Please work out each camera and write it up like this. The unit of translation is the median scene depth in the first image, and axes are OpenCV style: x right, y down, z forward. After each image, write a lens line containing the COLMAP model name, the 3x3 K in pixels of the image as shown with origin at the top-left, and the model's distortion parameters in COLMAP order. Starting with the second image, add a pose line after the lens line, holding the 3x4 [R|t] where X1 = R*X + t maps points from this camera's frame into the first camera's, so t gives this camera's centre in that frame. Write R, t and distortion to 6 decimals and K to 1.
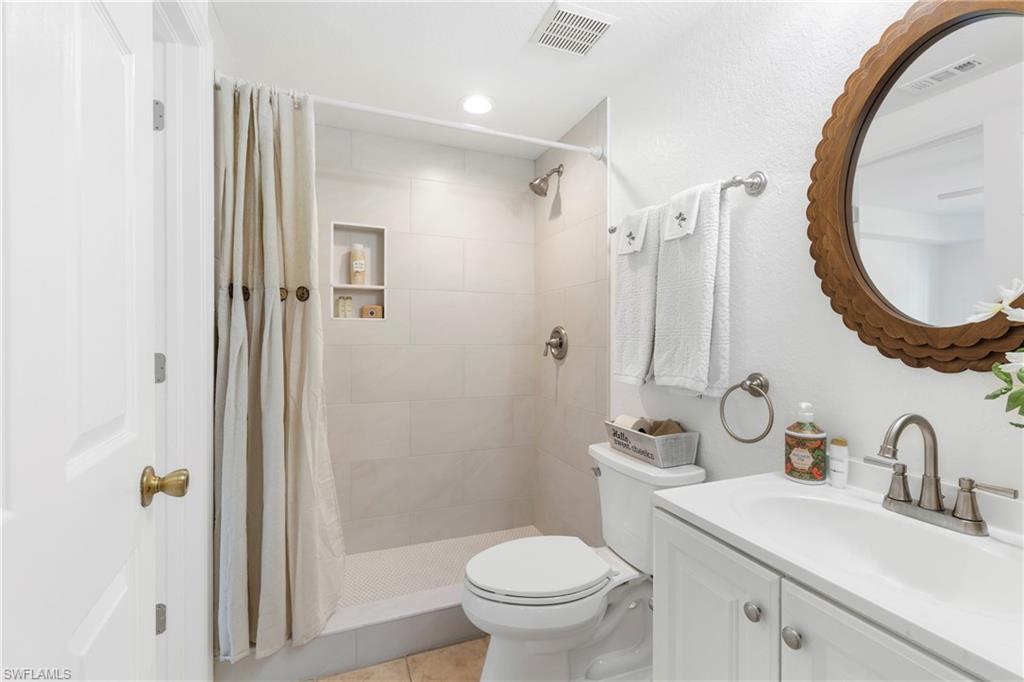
lens RADIAL K [[446.4, 0, 515.5], [0, 446.4, 338.8], [0, 0, 1]] dist [0.002273, 0.000653]
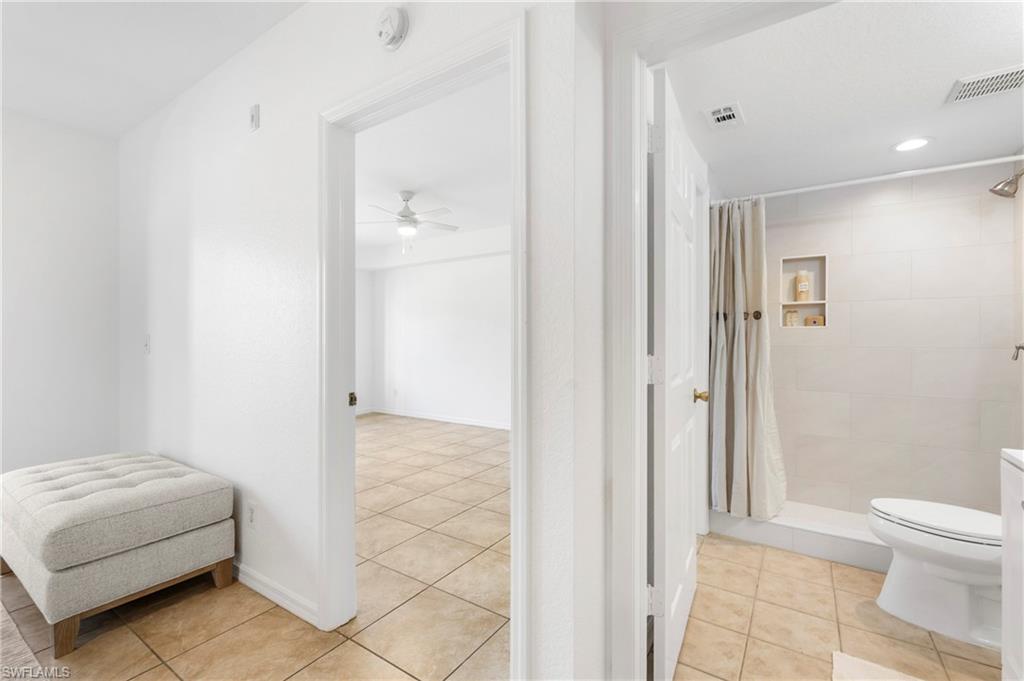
lens RADIAL K [[446.4, 0, 510.7], [0, 446.4, 338.4], [0, 0, 1]] dist [0.002273, 0.000653]
pose [[0.567451, -0.001796, -0.823405, 0.382419], [-0.004135, 0.999979, -0.005031, -0.000369], [0.823397, 0.006259, 0.567432, -0.720728]]
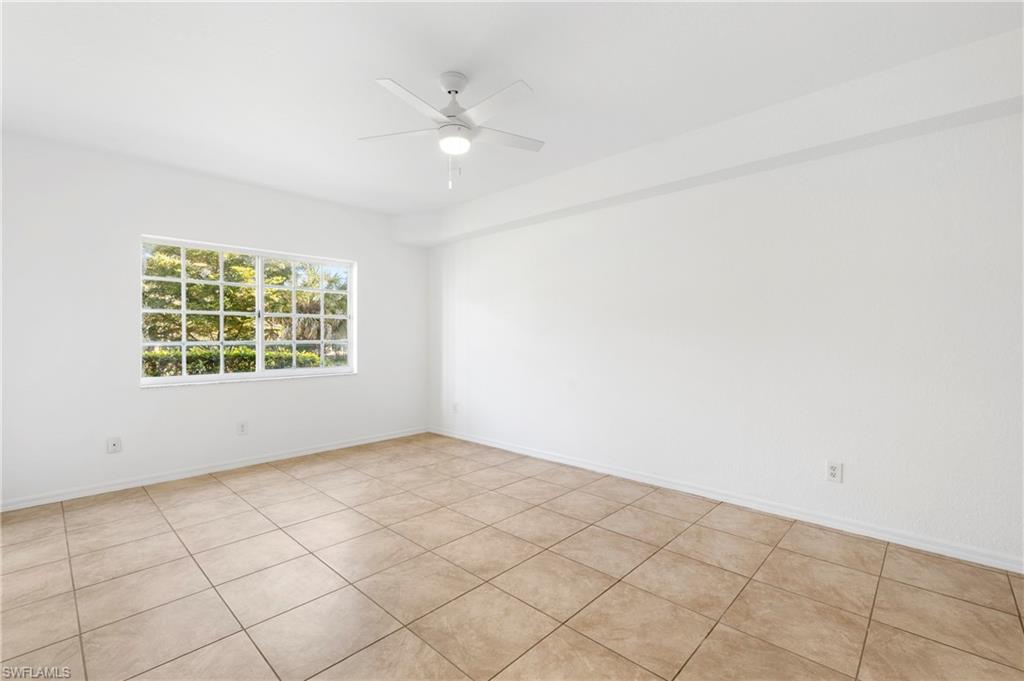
lens RADIAL K [[446.4, 0, 510.5], [0, 446.4, 344.1], [0, 0, 1]] dist [0.002273, 0.000653]
pose [[0.421723, 0.011997, -0.906645, -0.750602], [-0.004309, 0.999928, 0.011227, 0.002396], [0.906714, -0.000828, 0.421744, -0.166032]]
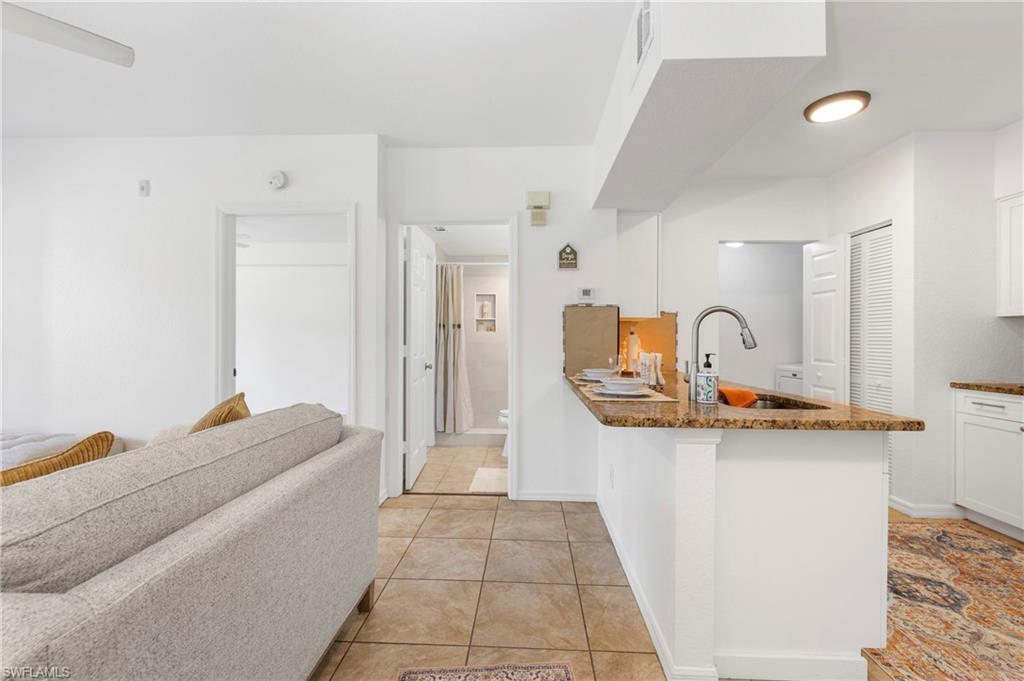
lens RADIAL K [[446.4, 0, 512.8], [0, 446.4, 343.8], [0, 0, 1]] dist [0.002273, 0.000653]
pose [[0.912910, 0.008451, -0.408073, 1.190001], [-0.006699, 0.999961, 0.005723, 0.006321], [0.408106, -0.002490, 0.912931, -1.777166]]
